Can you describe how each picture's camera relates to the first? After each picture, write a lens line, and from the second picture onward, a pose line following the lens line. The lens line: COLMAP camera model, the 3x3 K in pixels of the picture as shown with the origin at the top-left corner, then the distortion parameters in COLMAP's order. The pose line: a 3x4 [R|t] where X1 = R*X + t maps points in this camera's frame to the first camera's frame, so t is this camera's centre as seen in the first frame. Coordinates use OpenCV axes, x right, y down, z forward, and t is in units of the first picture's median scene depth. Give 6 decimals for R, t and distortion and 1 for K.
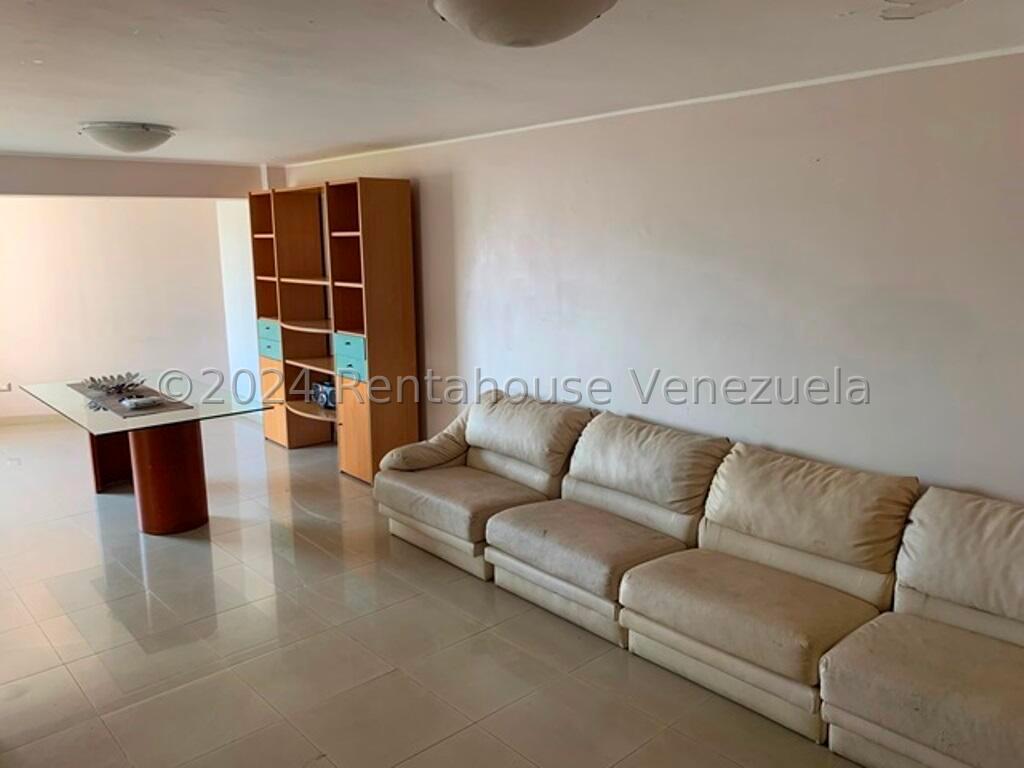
lens RADIAL K [[783.1, 0, 512.0], [0, 783.1, 384.0], [0, 0, 1]] dist [-0.003630, -0.004881]
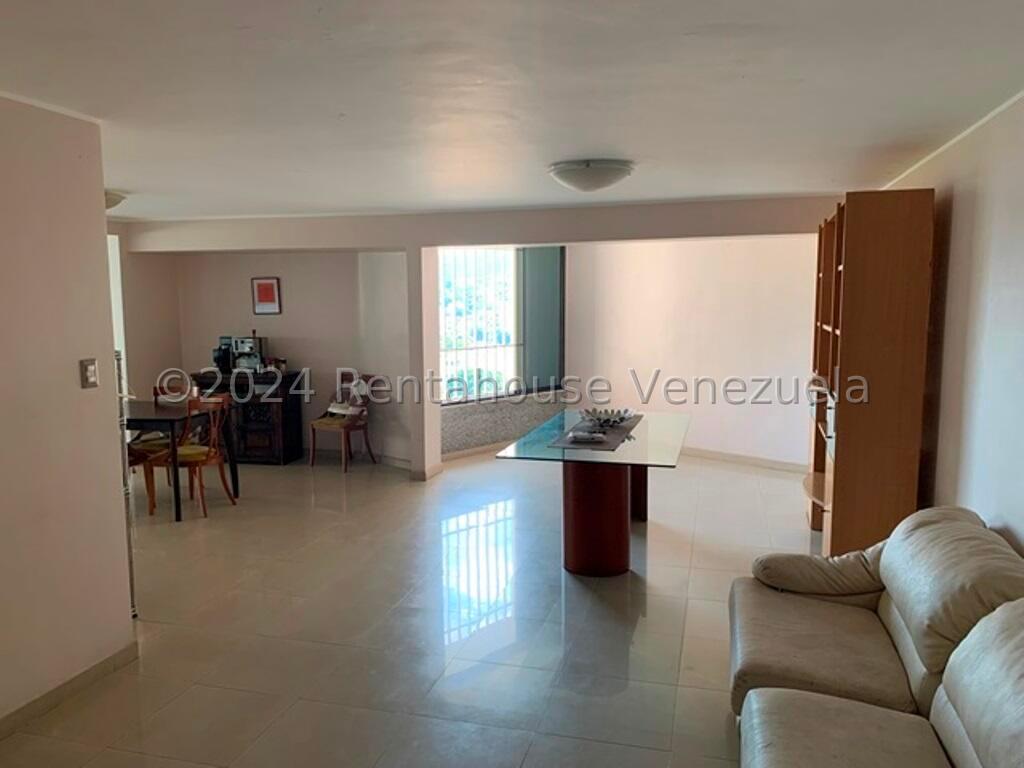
lens RADIAL K [[783.1, 0, 512.0], [0, 783.1, 384.0], [0, 0, 1]] dist [-0.003630, -0.004881]
pose [[0.538309, 0.104491, -0.836245, 0.325416], [-0.160526, 0.986830, 0.019974, -0.051021], [0.827318, 0.123487, 0.547993, 0.381149]]
